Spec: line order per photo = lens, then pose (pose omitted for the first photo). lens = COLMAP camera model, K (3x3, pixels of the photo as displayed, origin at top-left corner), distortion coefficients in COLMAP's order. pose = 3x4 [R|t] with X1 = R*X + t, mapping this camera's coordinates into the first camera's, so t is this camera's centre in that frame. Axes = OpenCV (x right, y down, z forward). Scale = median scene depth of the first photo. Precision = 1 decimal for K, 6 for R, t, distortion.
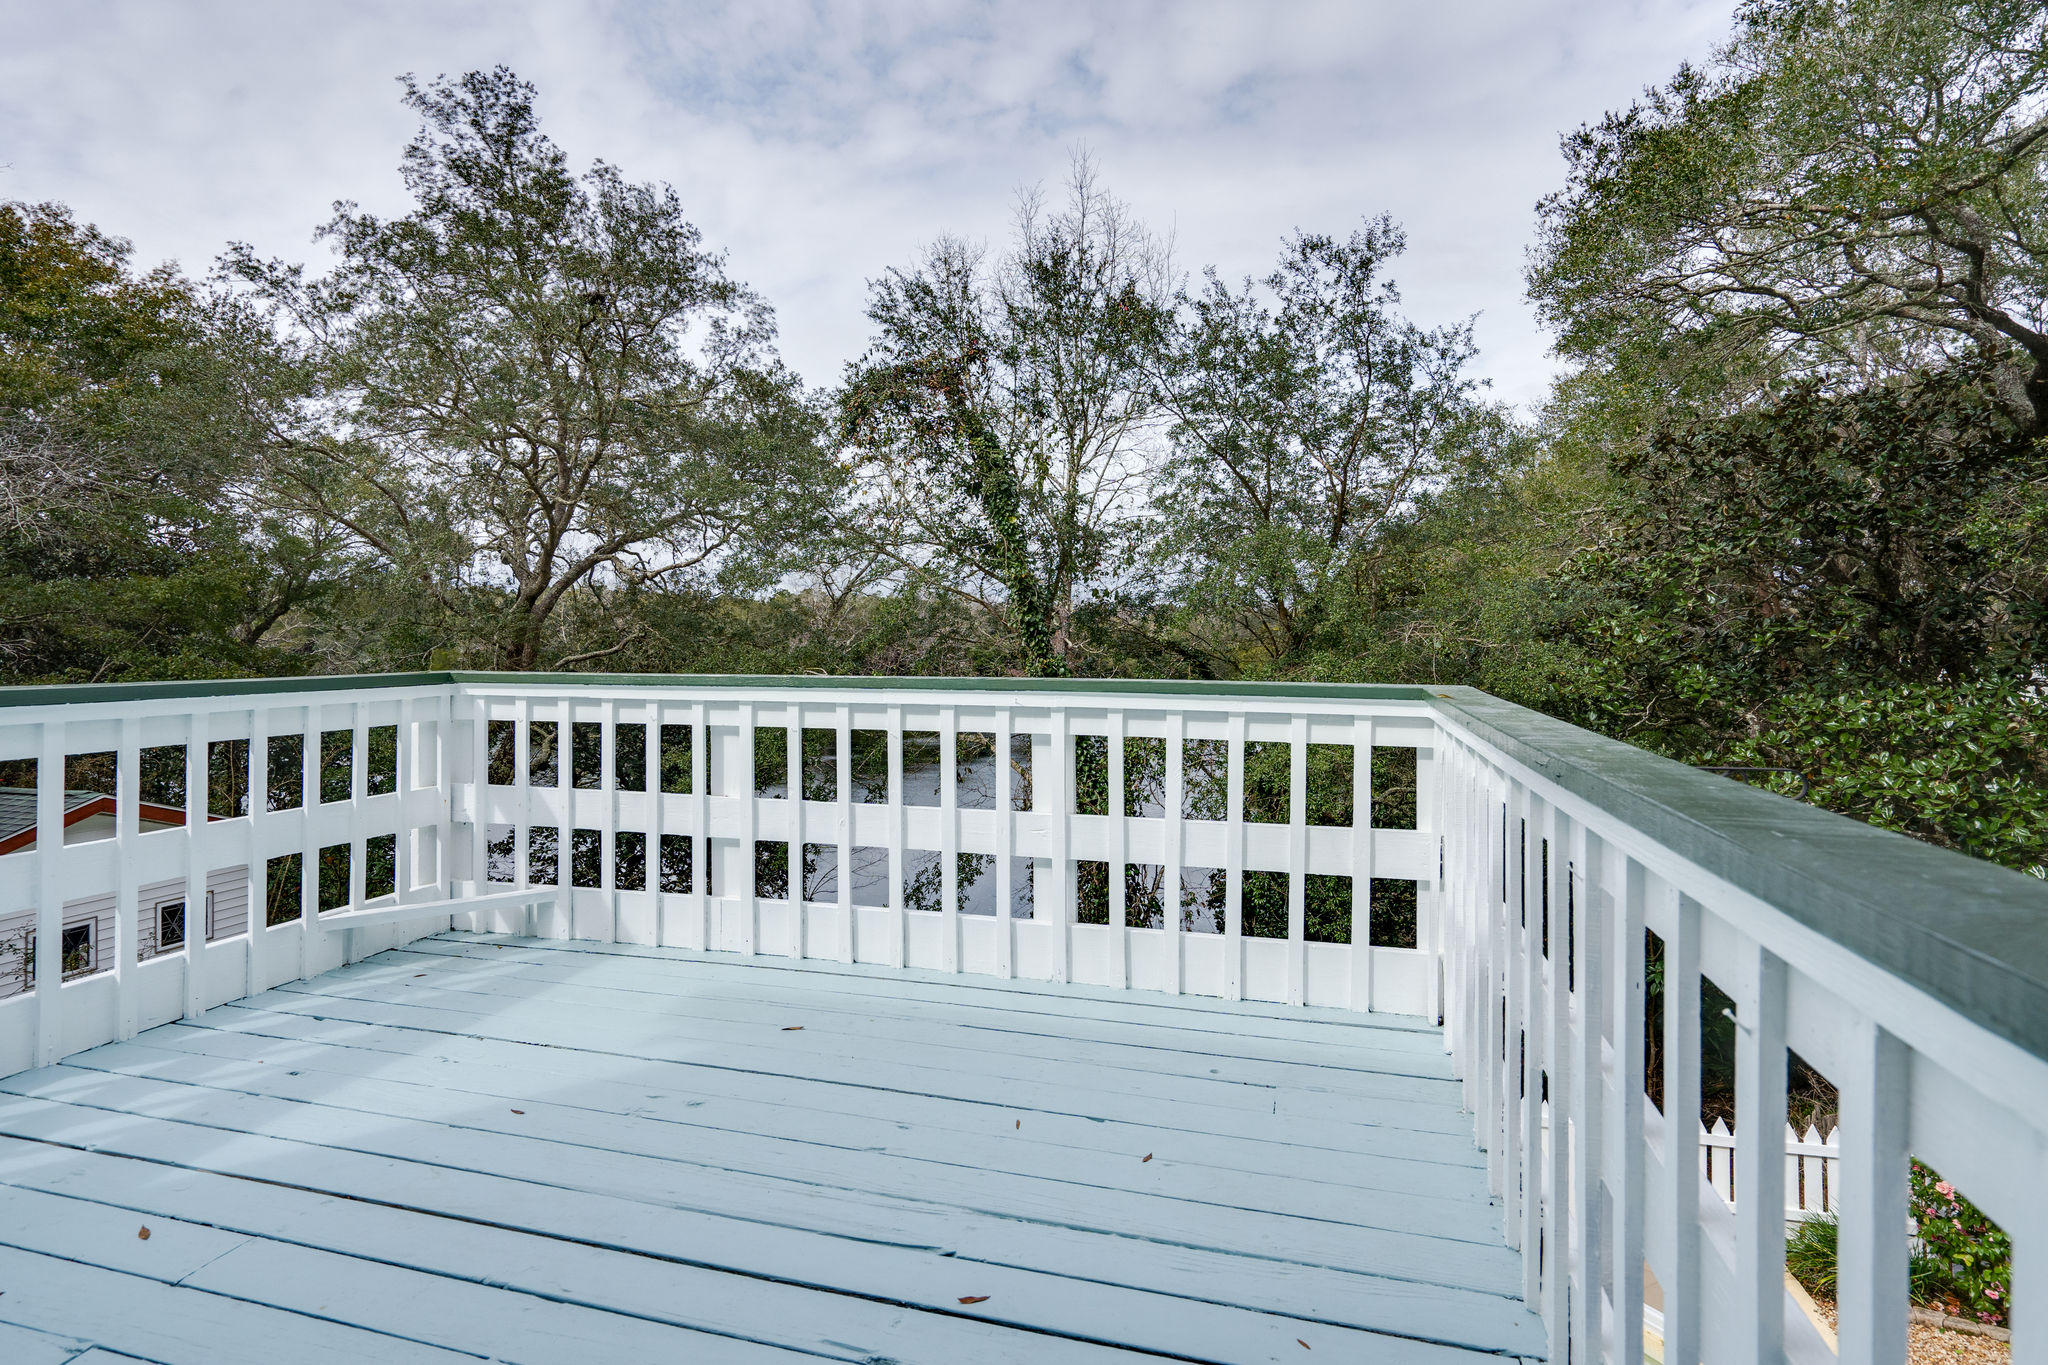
lens RADIAL K [[915.9, 0, 1033.2], [0, 915.9, 659.0], [0, 0, 1]] dist [0.009242, -0.000775]
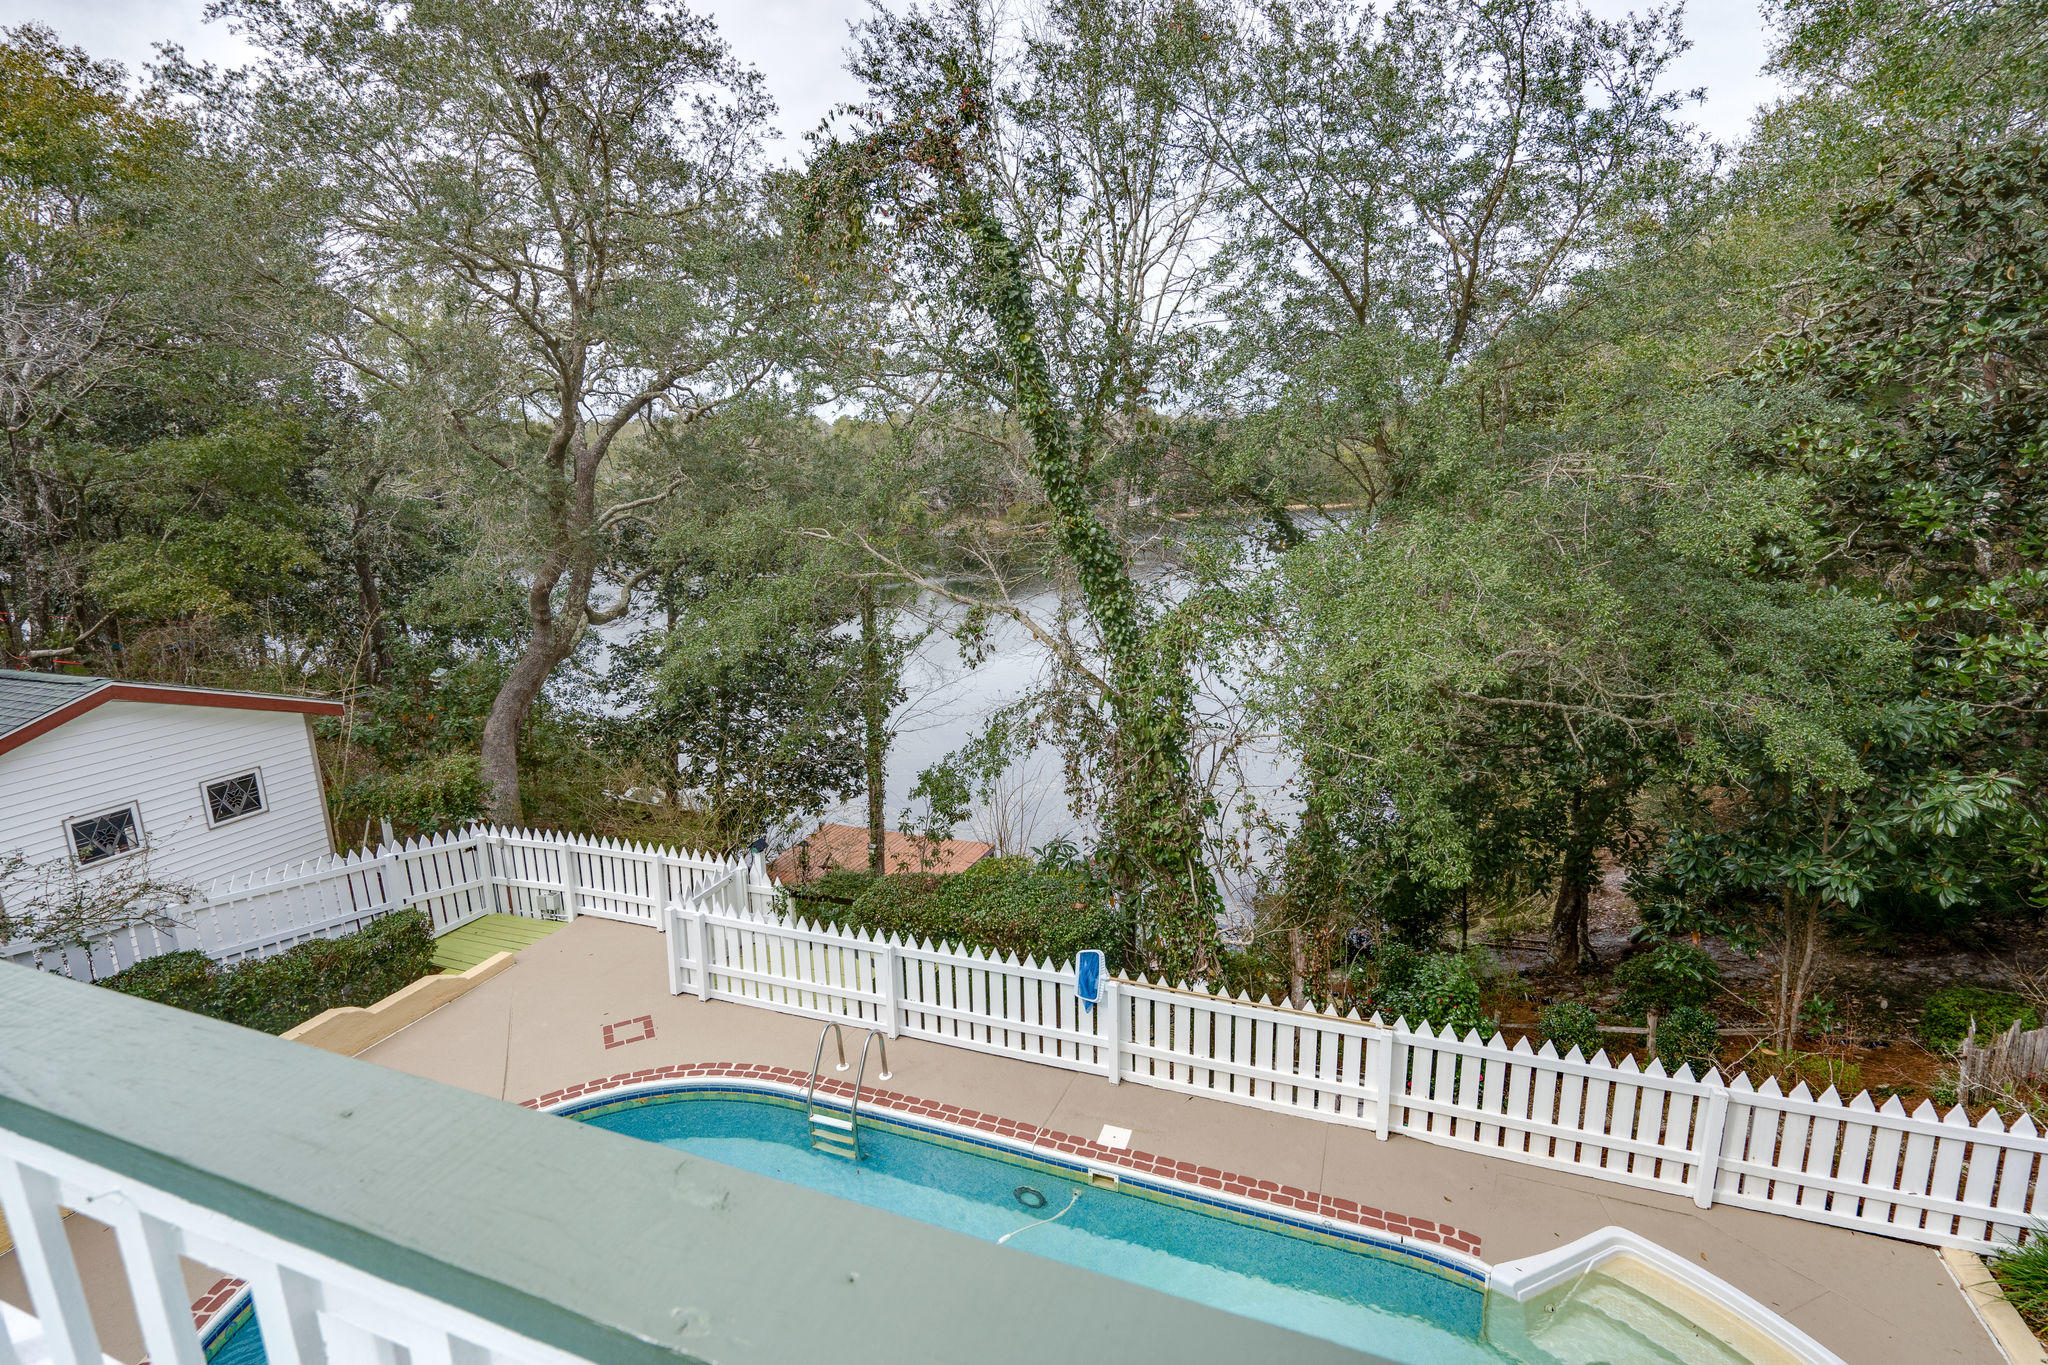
lens RADIAL K [[915.9, 0, 1033.2], [0, 915.9, 659.0], [0, 0, 1]] dist [0.009242, -0.000775]
pose [[0.994316, -0.012430, -0.105744, 0.055755], [0.032373, 0.981435, 0.189042, -0.027414], [0.101431, -0.191391, 0.976259, 0.164540]]
